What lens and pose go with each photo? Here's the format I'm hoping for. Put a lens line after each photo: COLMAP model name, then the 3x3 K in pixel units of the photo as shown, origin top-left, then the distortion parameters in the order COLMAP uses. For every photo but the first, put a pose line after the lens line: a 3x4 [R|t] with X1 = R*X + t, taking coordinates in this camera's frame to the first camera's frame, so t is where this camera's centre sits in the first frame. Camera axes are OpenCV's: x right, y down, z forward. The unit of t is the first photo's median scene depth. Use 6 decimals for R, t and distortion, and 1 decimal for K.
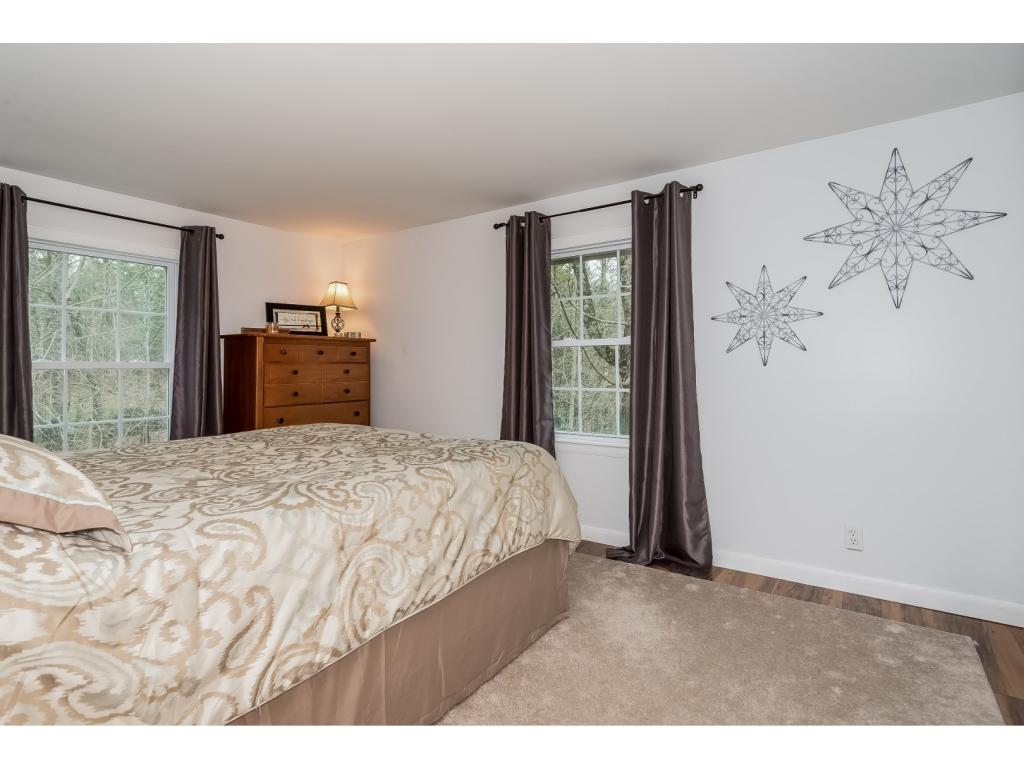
lens RADIAL K [[508.4, 0, 511.7], [0, 508.4, 369.9], [0, 0, 1]] dist [0.002956, 0.000191]
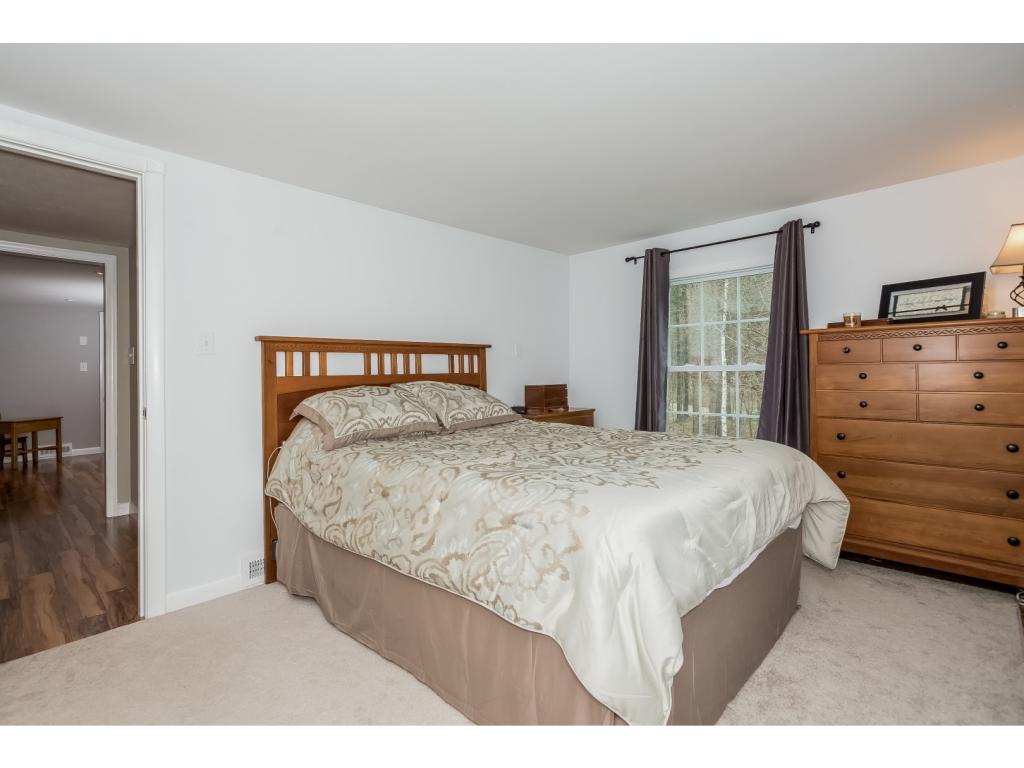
lens RADIAL K [[508.4, 0, 511.7], [0, 508.4, 369.9], [0, 0, 1]] dist [0.002956, 0.000191]
pose [[-0.159455, -0.006887, -0.987181, 0.406004], [0.002127, 0.999971, -0.007320, 0.000616], [0.987203, -0.003267, -0.159436, 0.605045]]
